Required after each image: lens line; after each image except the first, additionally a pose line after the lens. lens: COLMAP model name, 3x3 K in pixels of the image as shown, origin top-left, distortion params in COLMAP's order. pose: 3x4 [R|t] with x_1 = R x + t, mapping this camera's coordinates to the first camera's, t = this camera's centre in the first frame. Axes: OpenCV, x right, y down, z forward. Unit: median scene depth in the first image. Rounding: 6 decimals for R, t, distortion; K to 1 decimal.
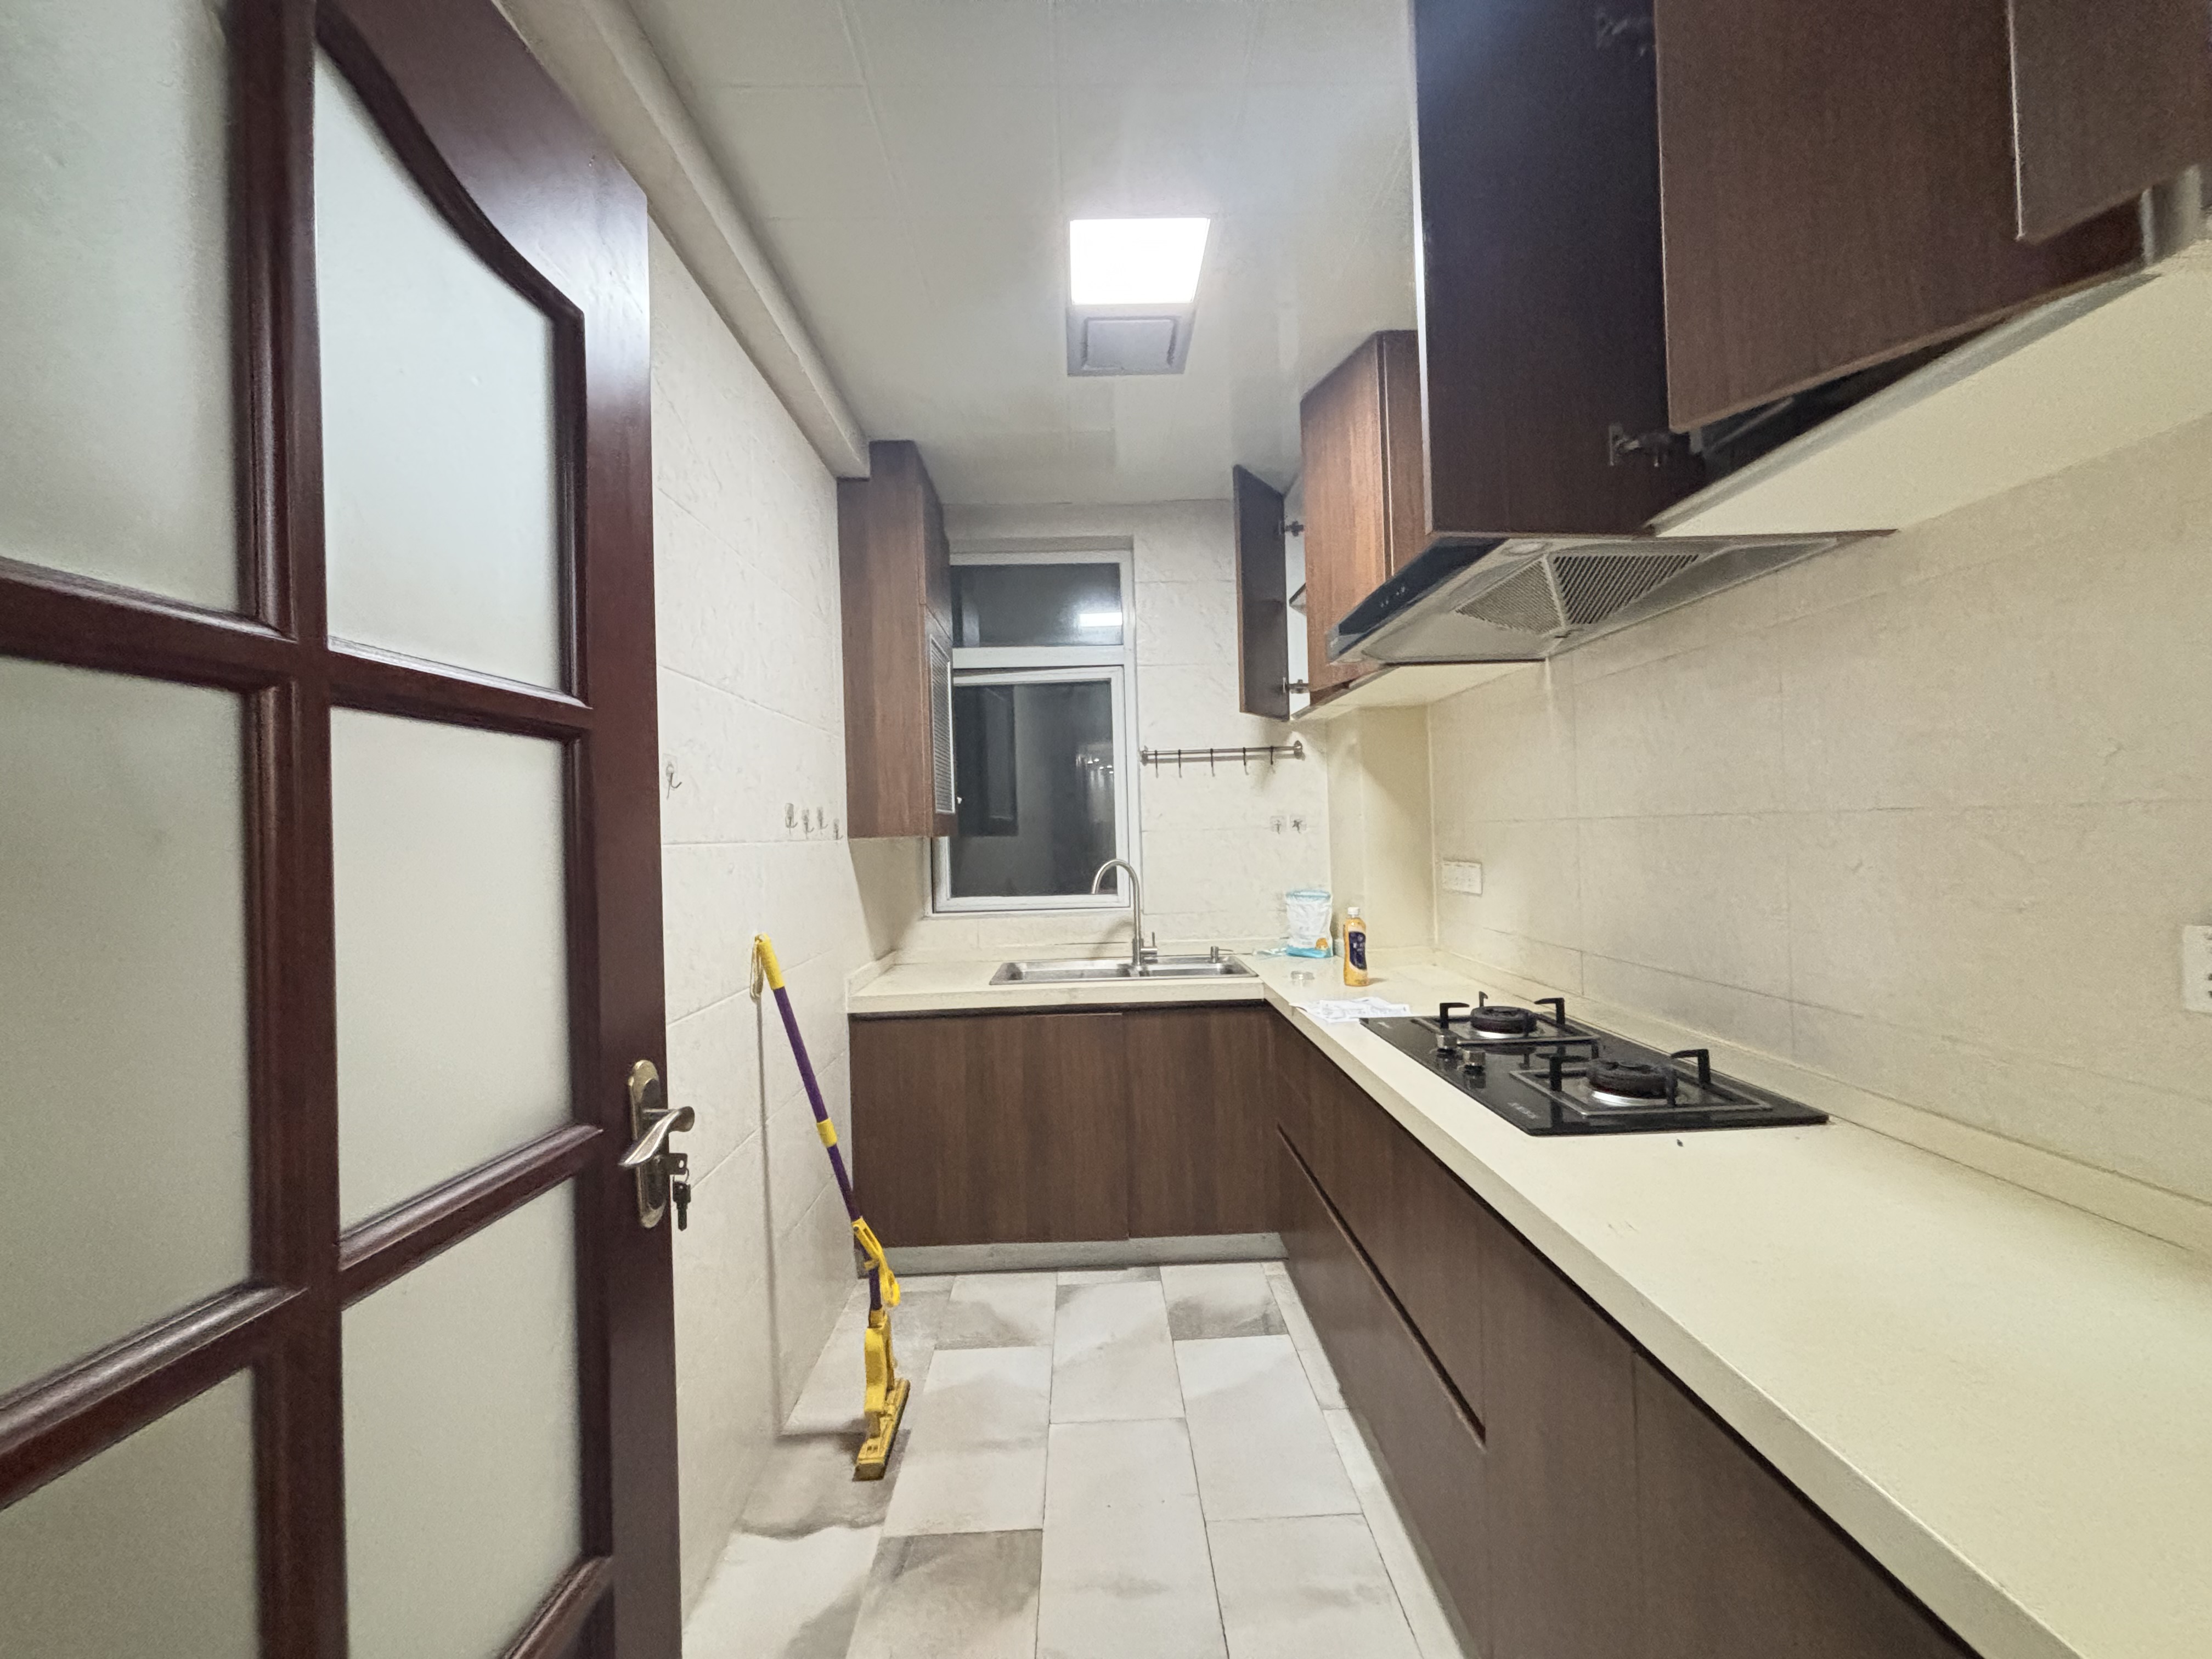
lens RADIAL K [[909.1, 0, 1106.0], [0, 909.1, 829.5], [0, 0, 1]] dist [0.010613, -0.000636]
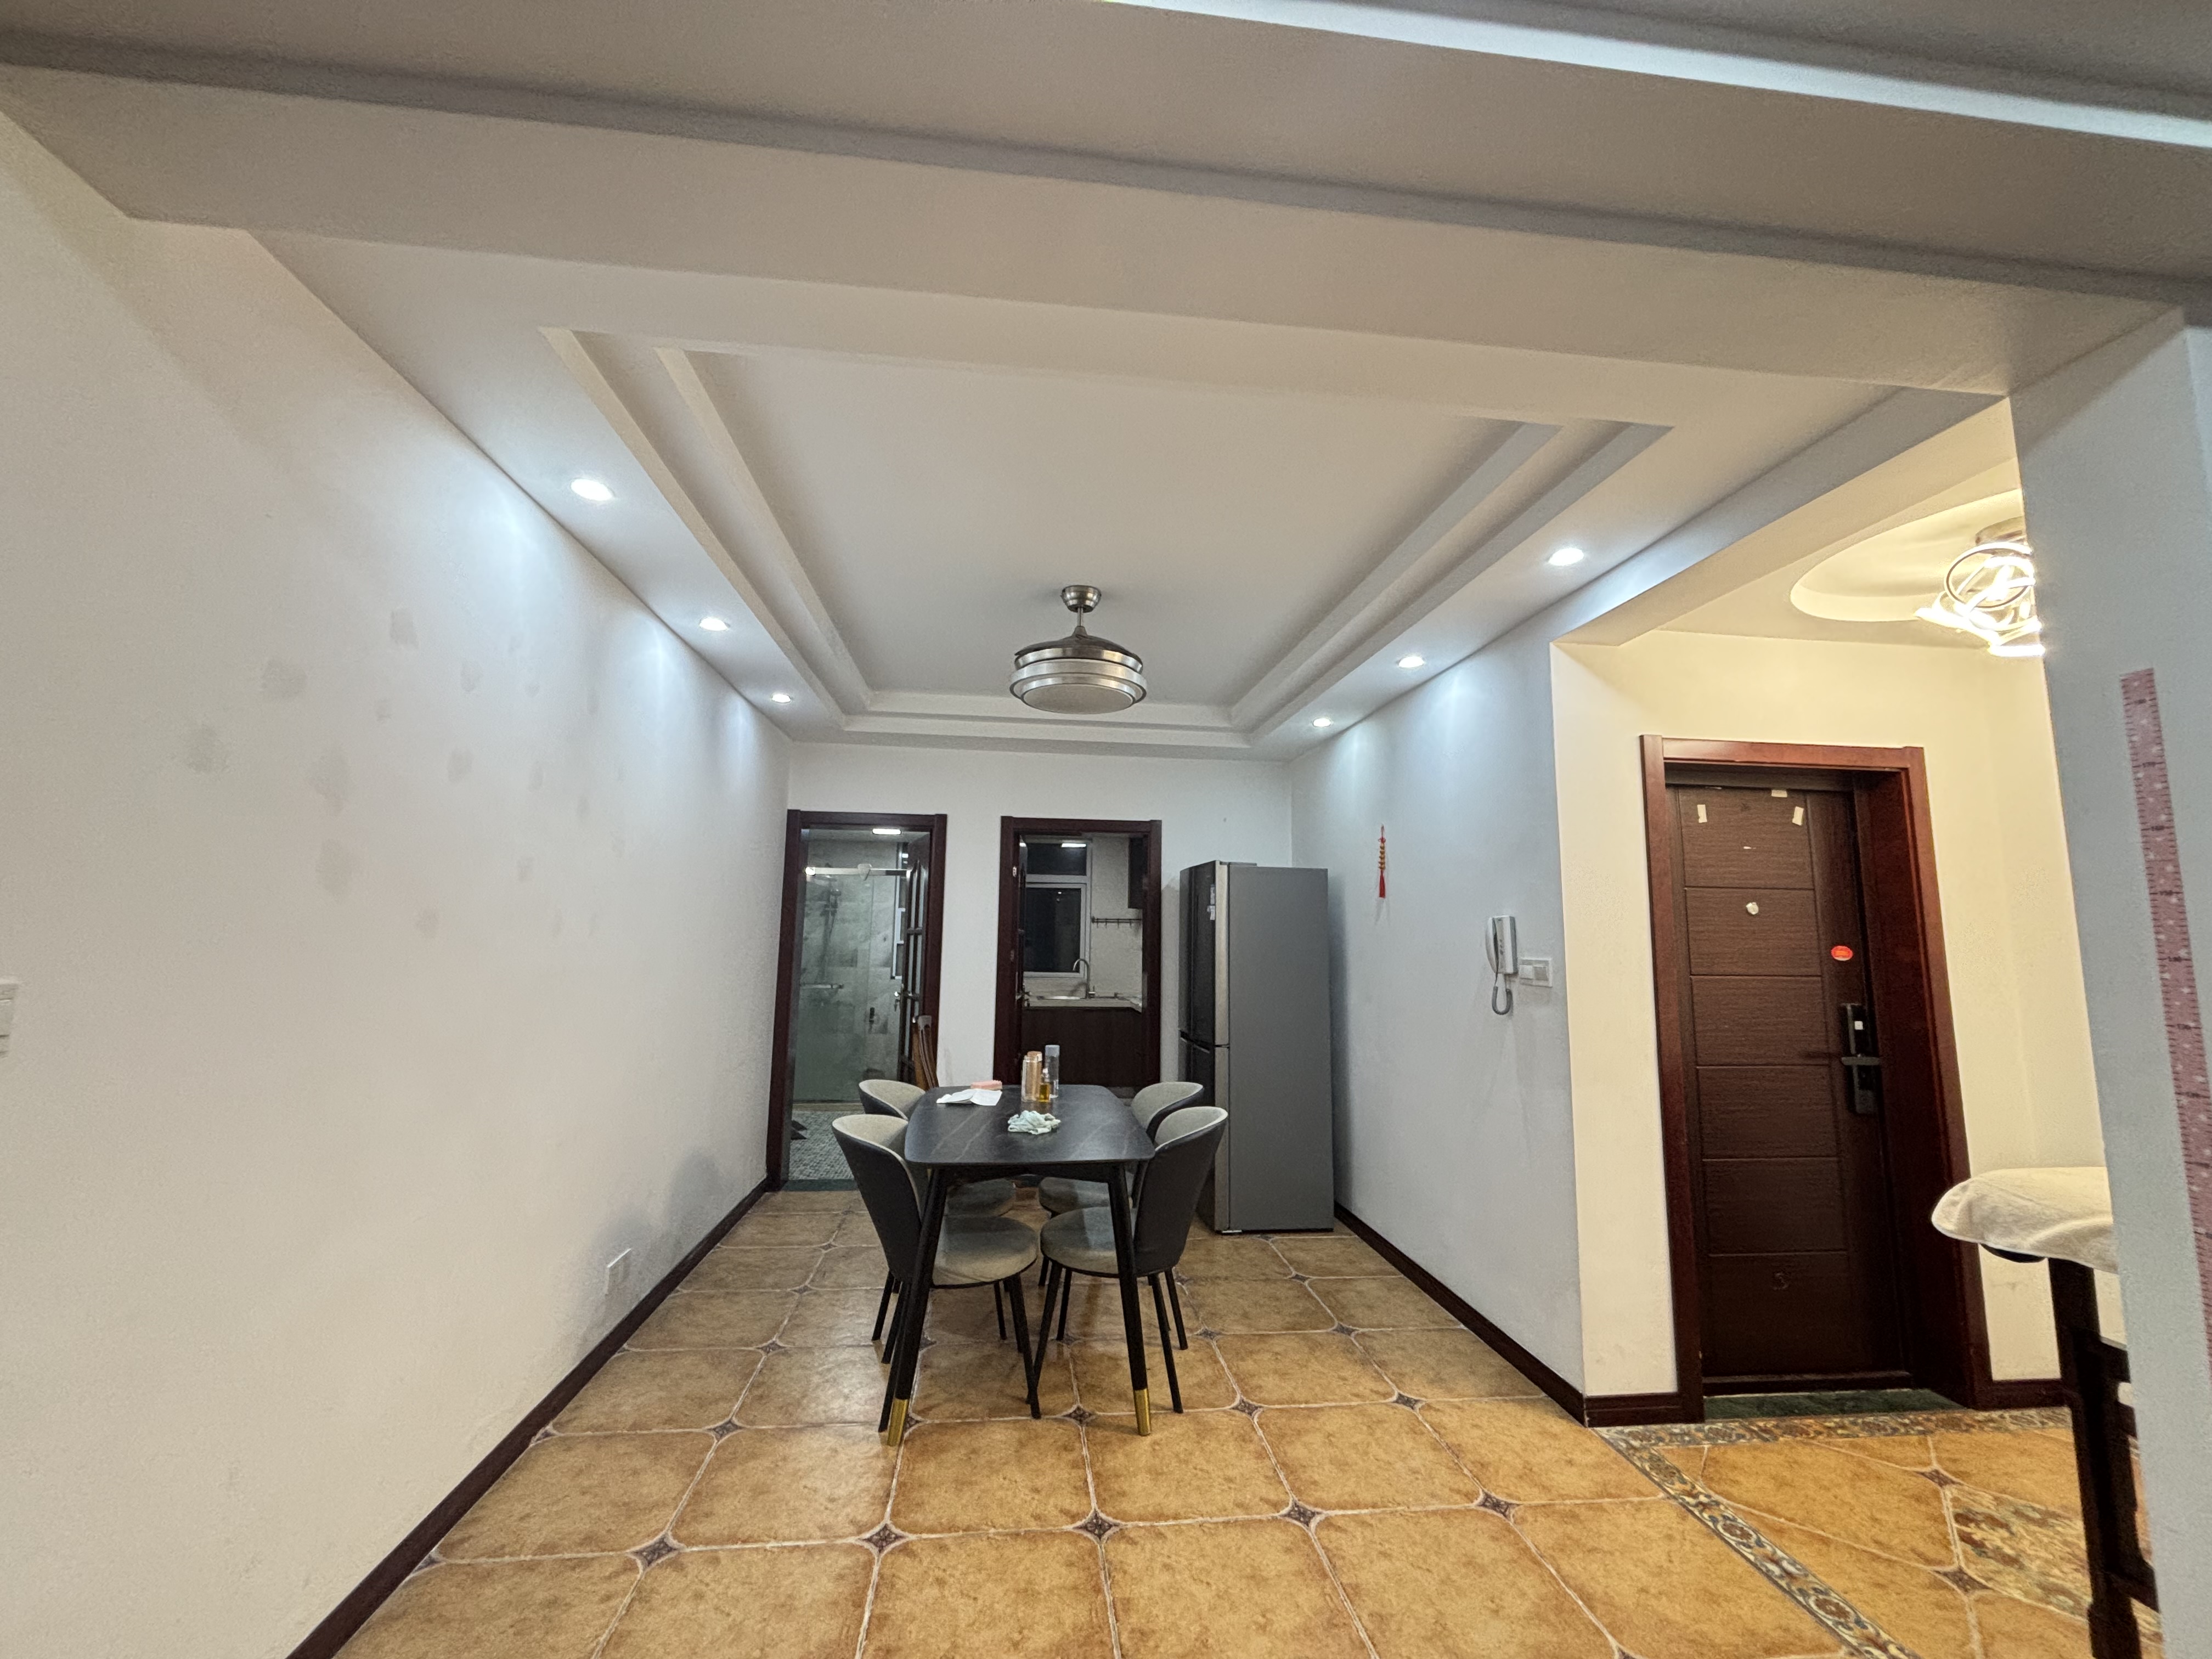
lens RADIAL K [[909.1, 0, 1106.0], [0, 909.1, 829.5], [0, 0, 1]] dist [0.010613, -0.000636]
pose [[0.995323, 0.054728, 0.079610, -0.202742], [-0.044684, 0.991415, -0.122883, -0.023663], [-0.085651, 0.118750, 0.989223, -2.309399]]
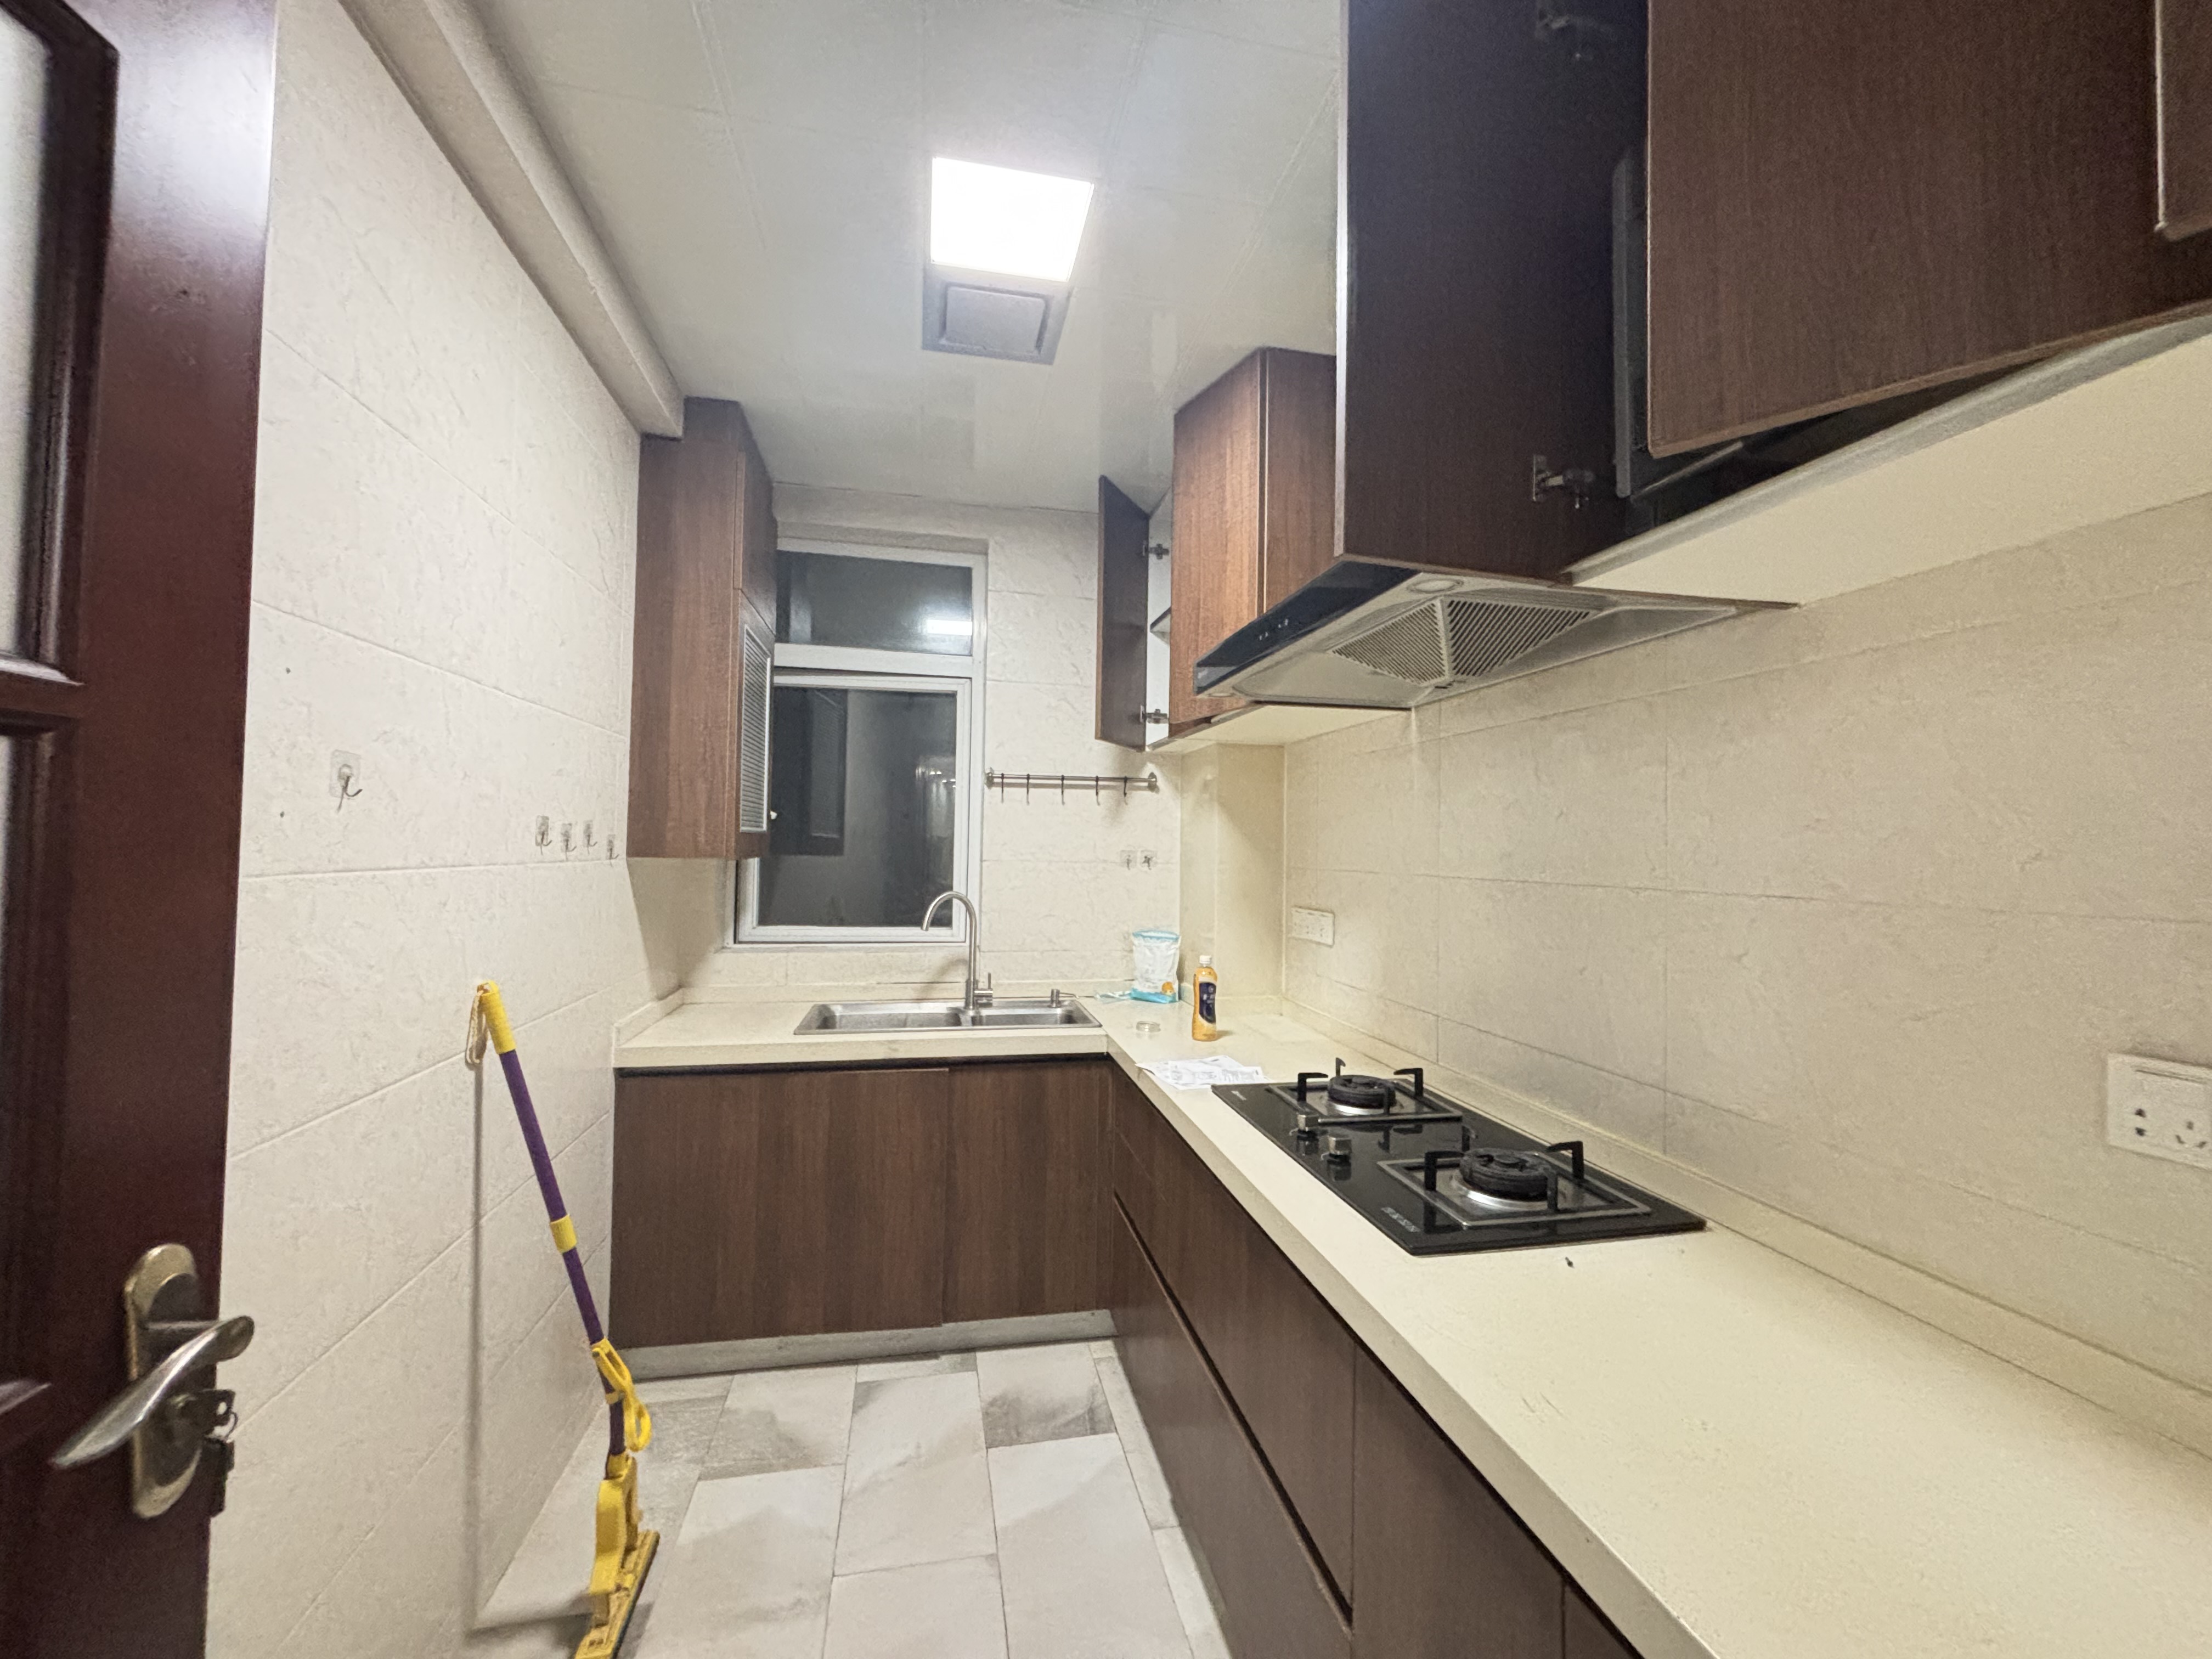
lens RADIAL K [[909.1, 0, 1106.0], [0, 909.1, 829.5], [0, 0, 1]] dist [0.010613, -0.000636]
pose [[0.983650, 0.050704, 0.172806, 0.003642], [-0.047539, 0.998618, -0.022405, -0.021233], [-0.173704, 0.013823, 0.984701, 0.107508]]
